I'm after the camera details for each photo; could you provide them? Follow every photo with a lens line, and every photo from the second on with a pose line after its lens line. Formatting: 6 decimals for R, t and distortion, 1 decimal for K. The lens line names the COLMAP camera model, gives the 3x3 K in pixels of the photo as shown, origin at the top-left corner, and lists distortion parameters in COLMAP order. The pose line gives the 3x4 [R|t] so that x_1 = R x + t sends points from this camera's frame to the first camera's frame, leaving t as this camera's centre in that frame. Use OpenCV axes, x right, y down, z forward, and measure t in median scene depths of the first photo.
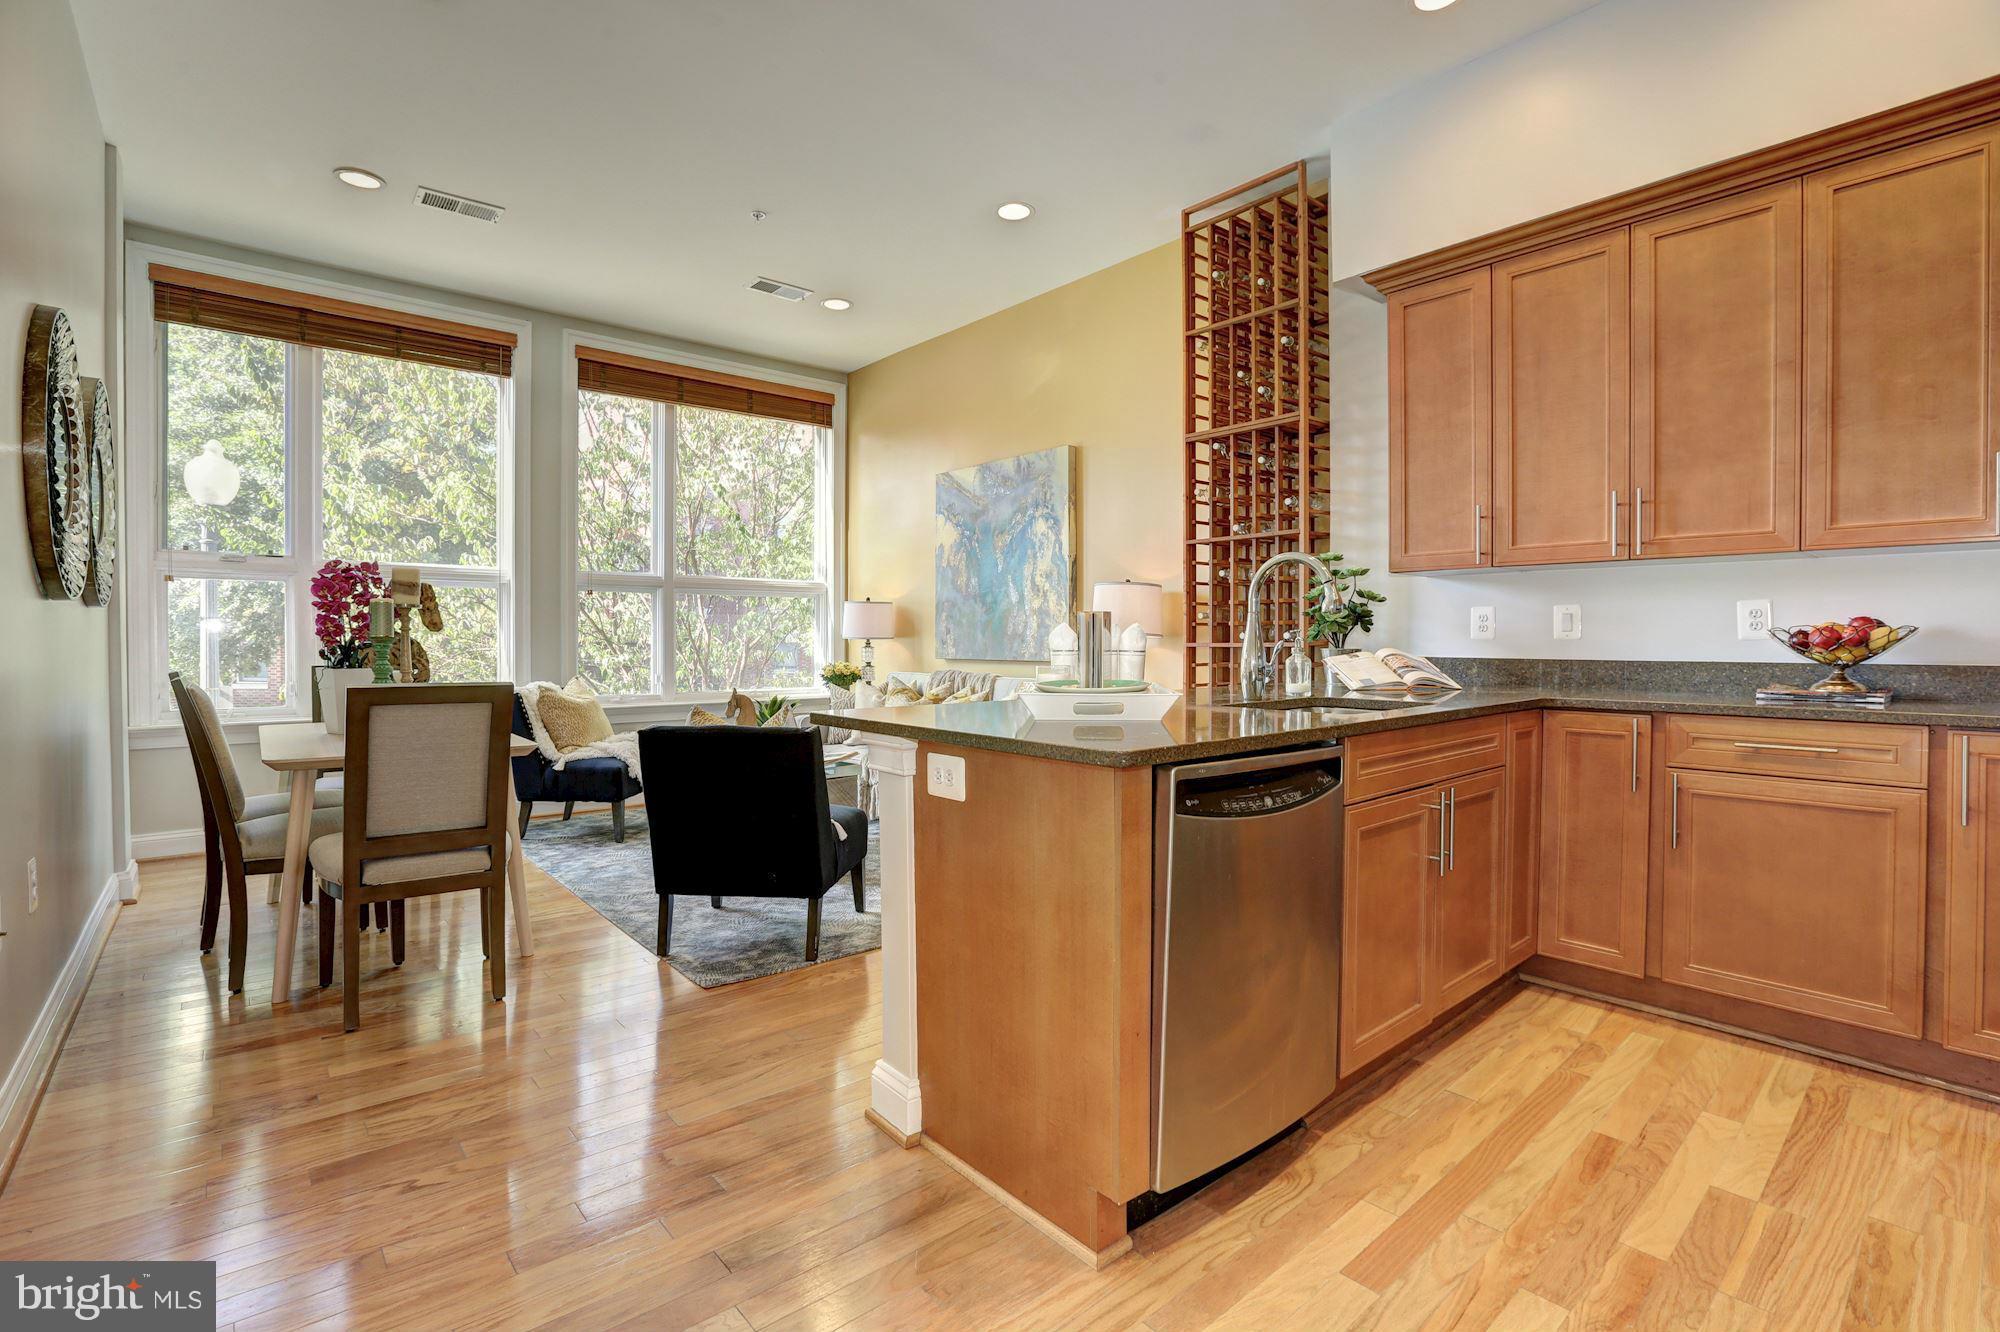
lens RADIAL K [[932.2, 0, 1008.8], [0, 932.2, 652.1], [0, 0, 1]] dist [-0.047787, 0.016819]
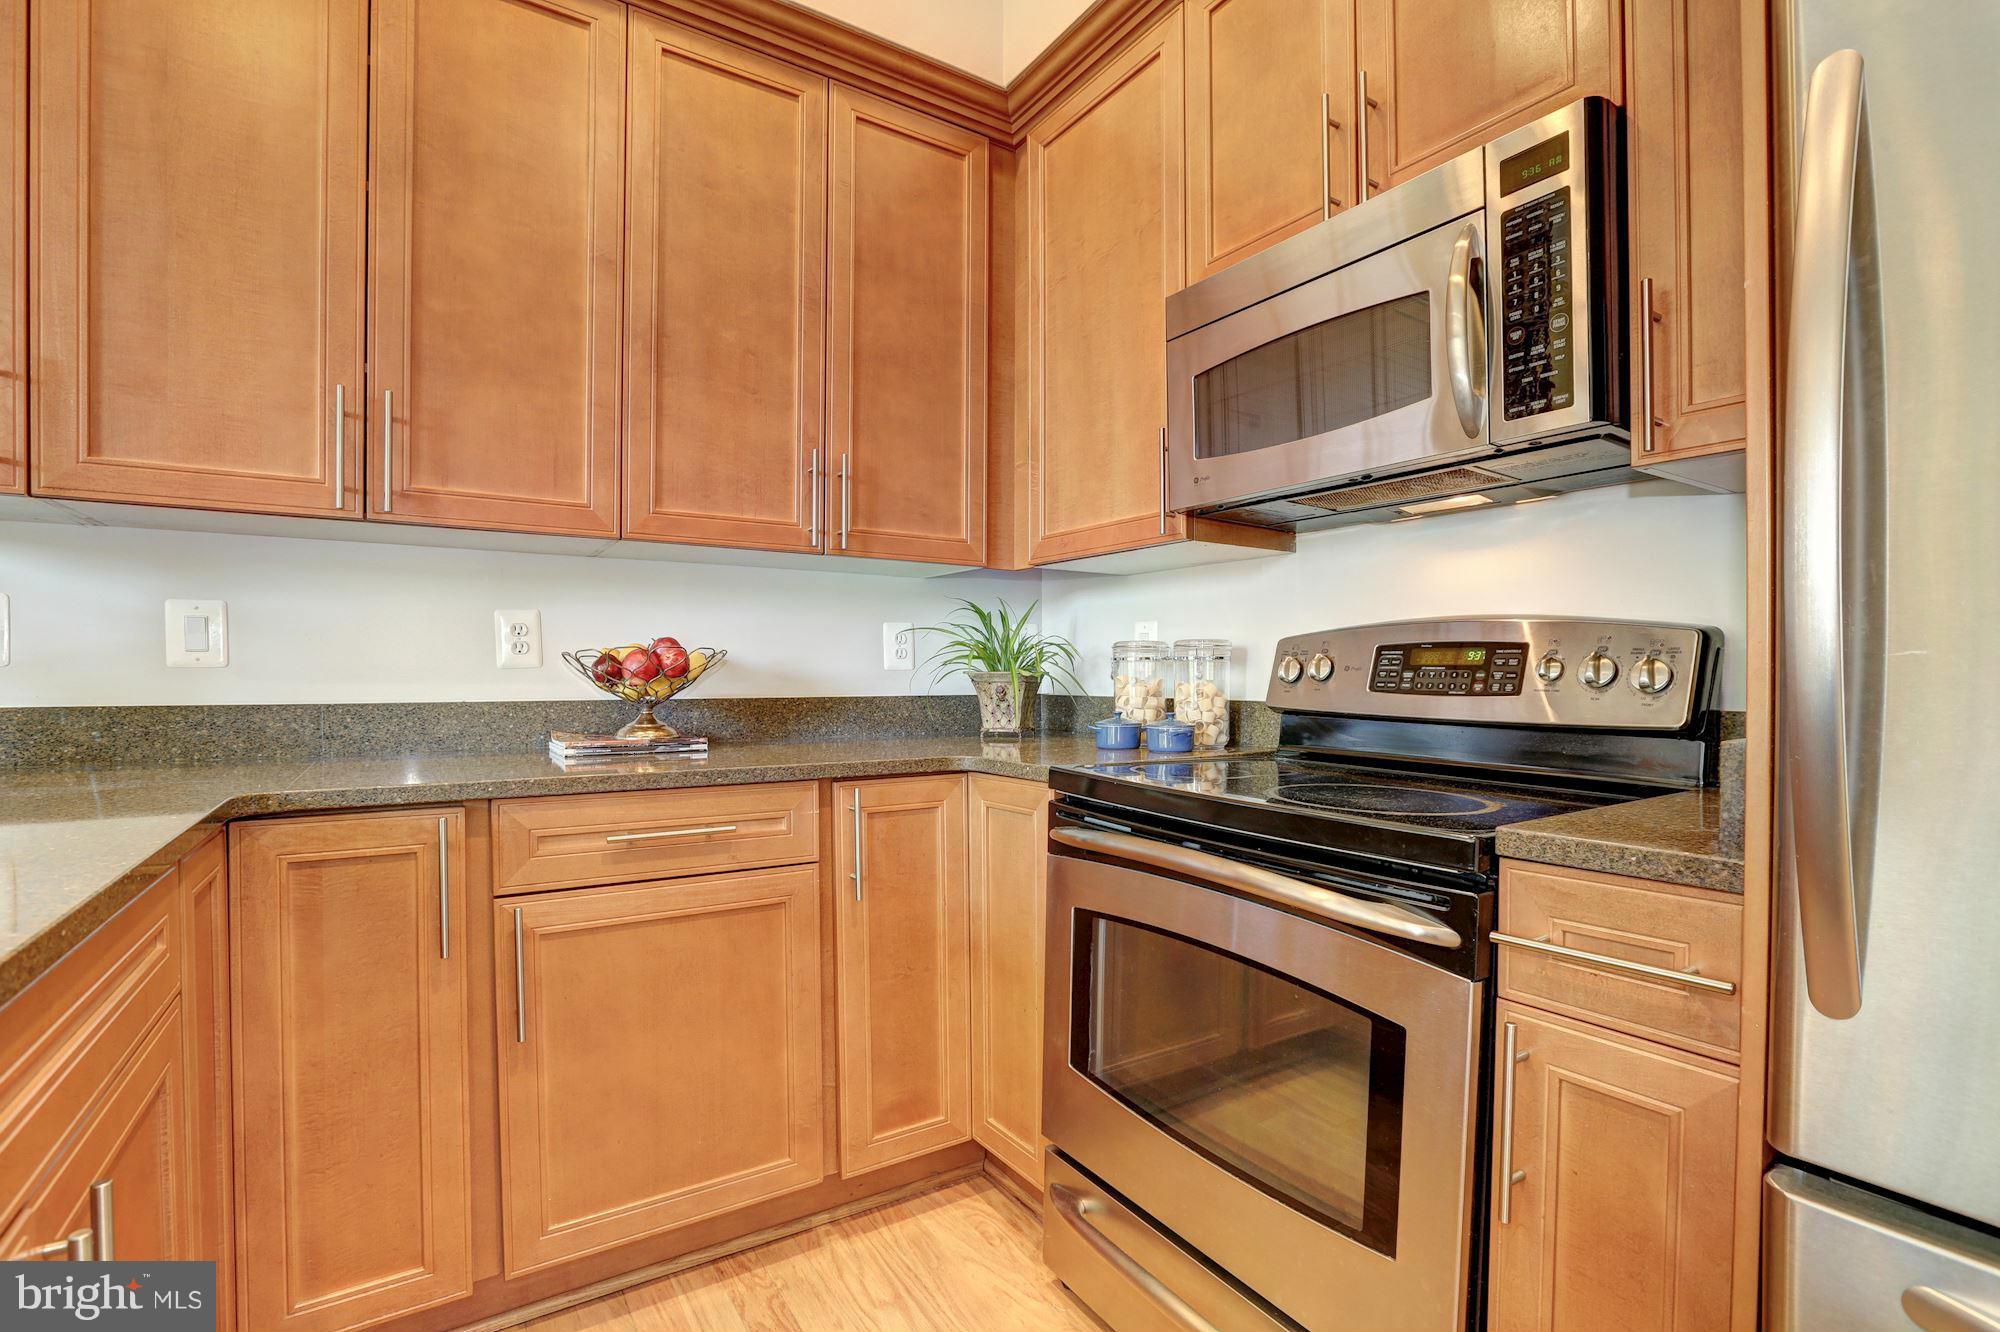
lens RADIAL K [[902.4, 0, 968.0], [0, 902.4, 685.2], [0, 0, 1]] dist [-0.056849, 0.022902]
pose [[0.142526, -0.015054, 0.989677, 0.148979], [0.012786, 0.999829, 0.013367, -0.003648], [-0.989708, 0.010749, 0.142694, 0.407236]]
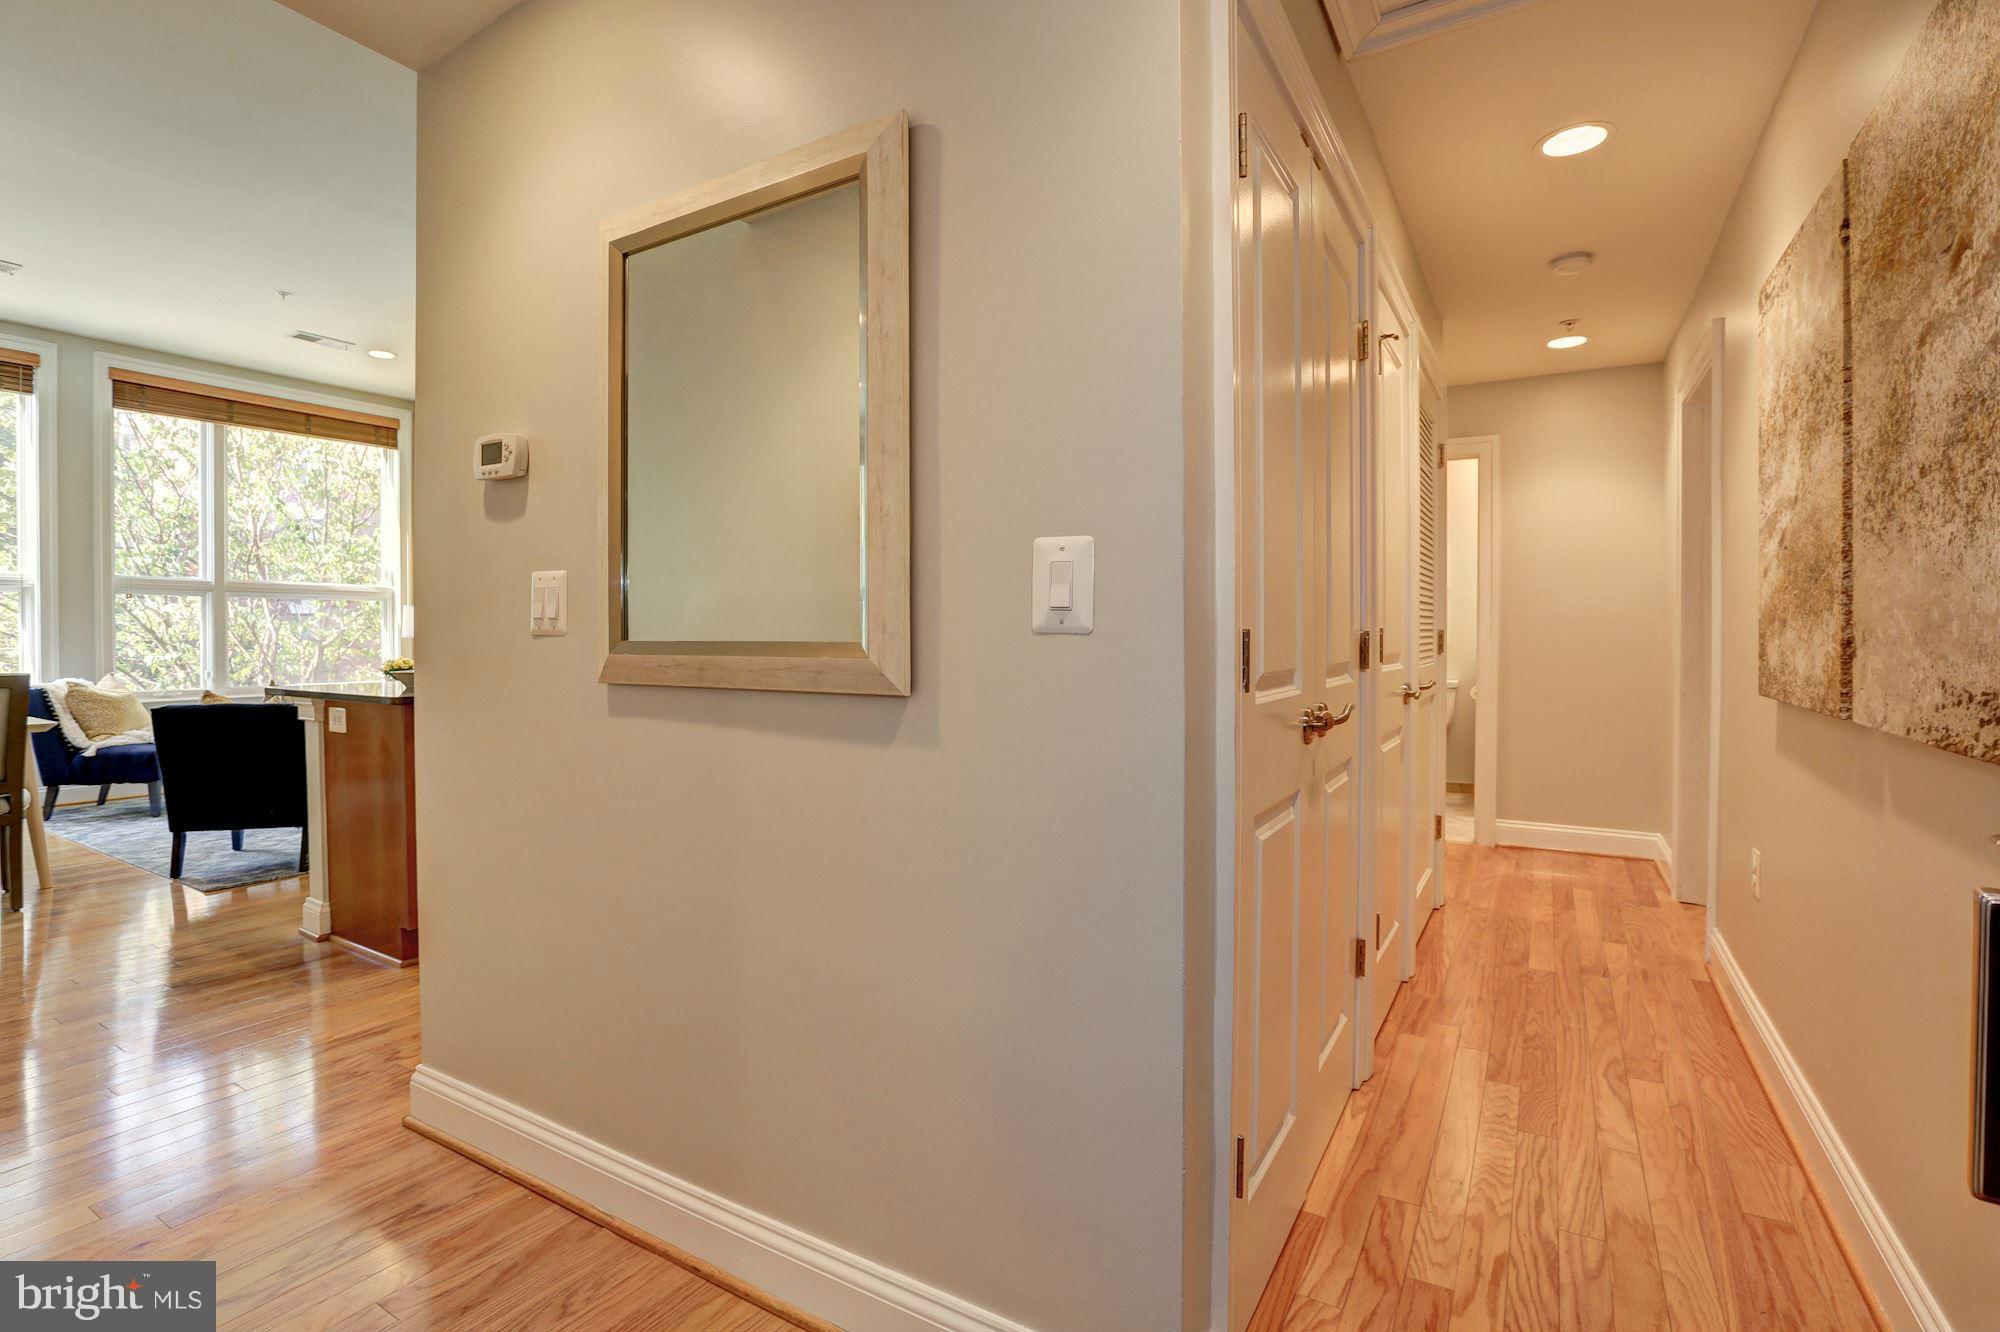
lens RADIAL K [[932.2, 0, 1008.8], [0, 932.2, 652.1], [0, 0, 1]] dist [-0.047787, 0.016819]
pose [[0.949344, -0.003921, 0.314215, 0.292056], [0.003338, 0.999992, 0.002396, 0.004606], [-0.314221, -0.001226, 0.949349, -0.501716]]
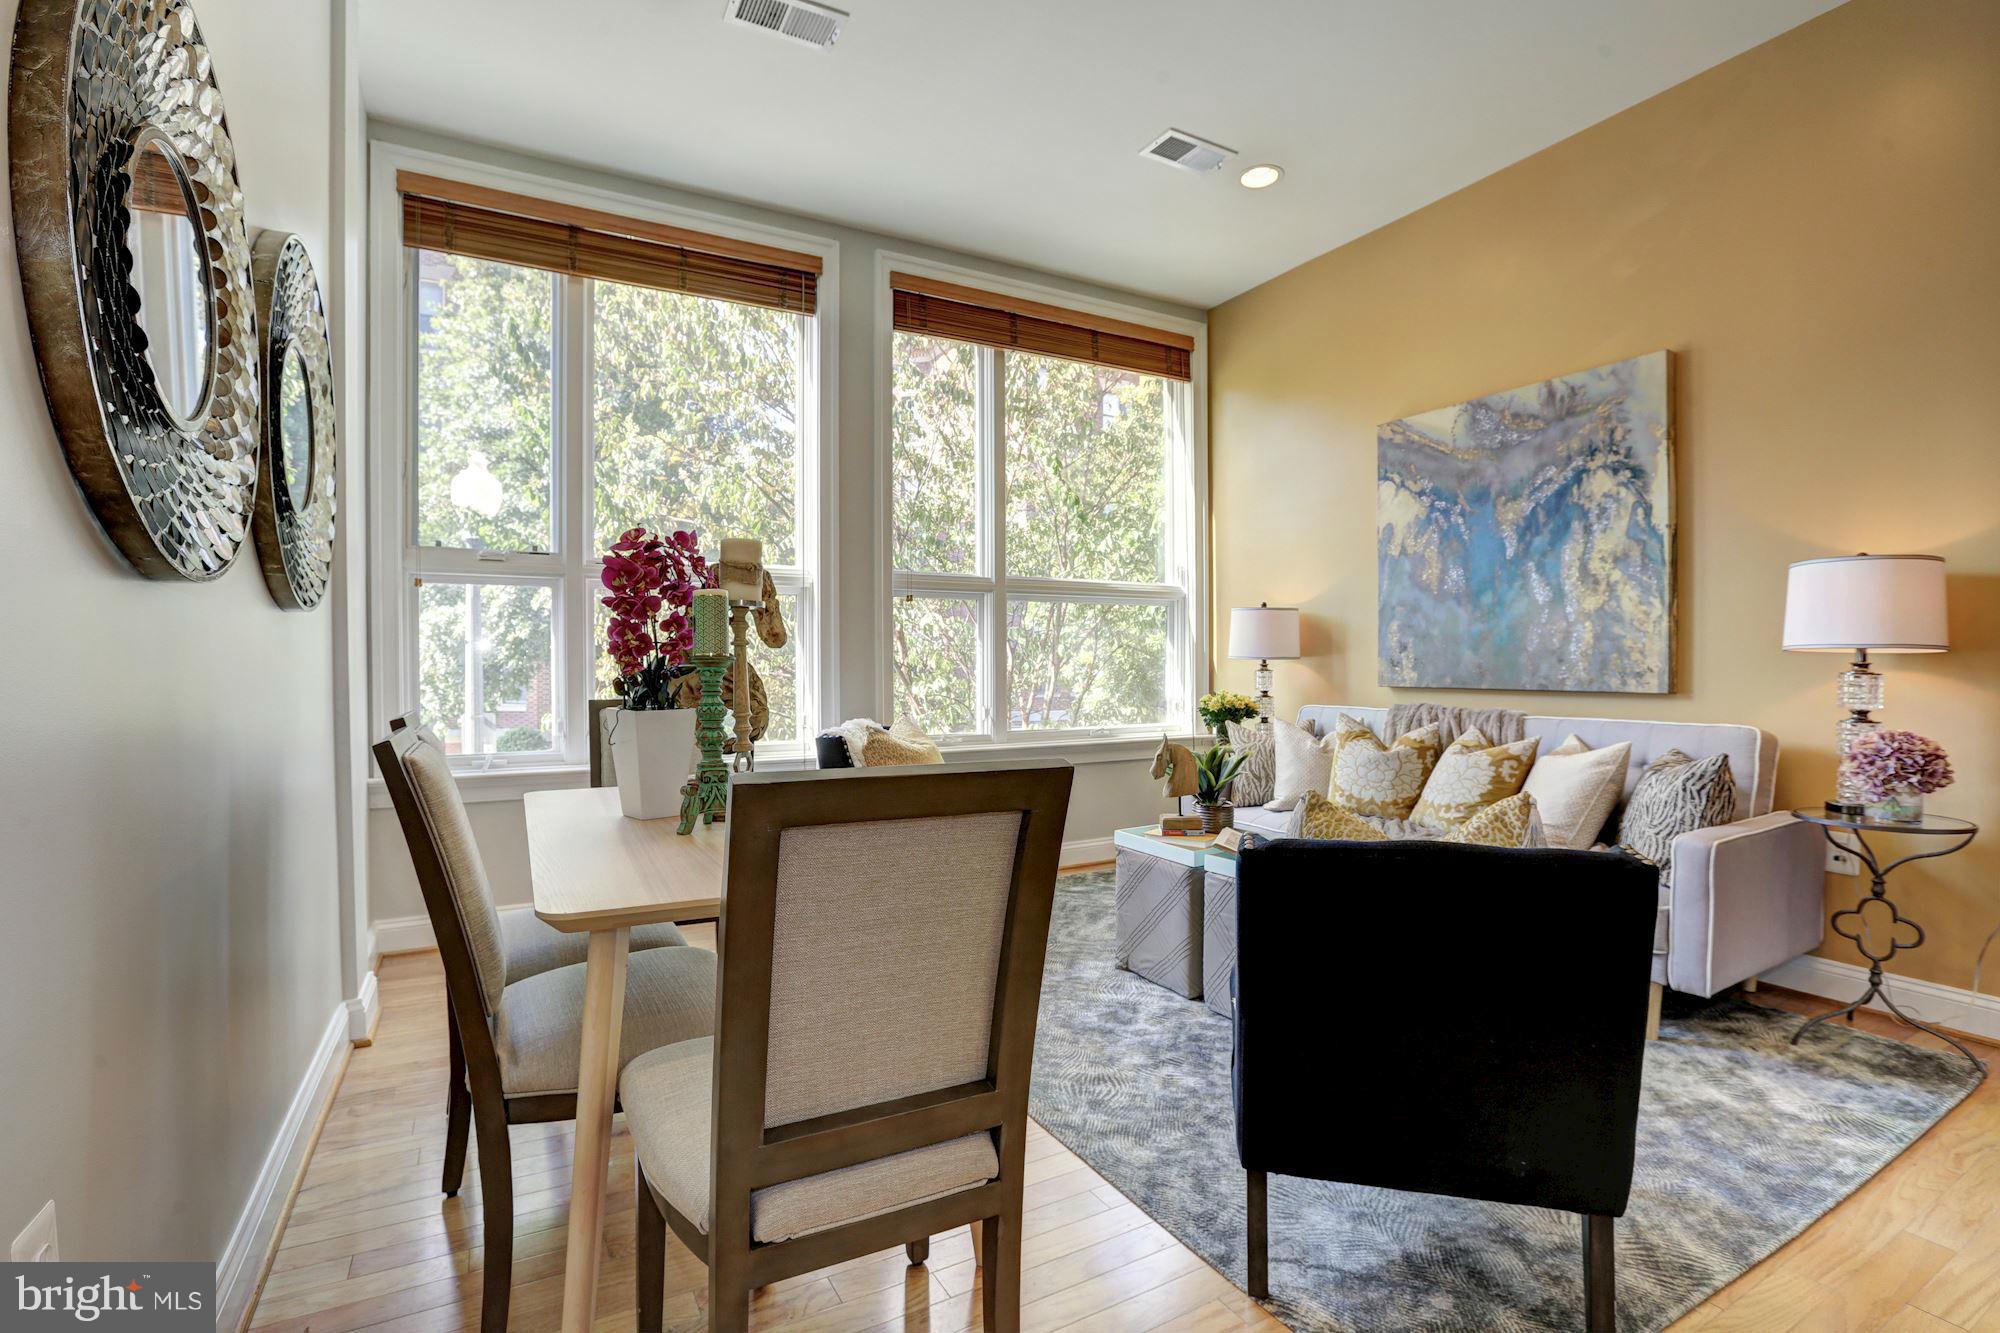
lens RADIAL K [[947.1, 0, 998.5], [0, 947.1, 685.2], [0, 0, 1]] dist [-0.039148, 0.000131]
pose [[0.976444, 0.001211, -0.215769, -0.317759], [0.001115, 0.999943, 0.010660, -0.003440], [0.215770, -0.010649, 0.976386, 0.381547]]
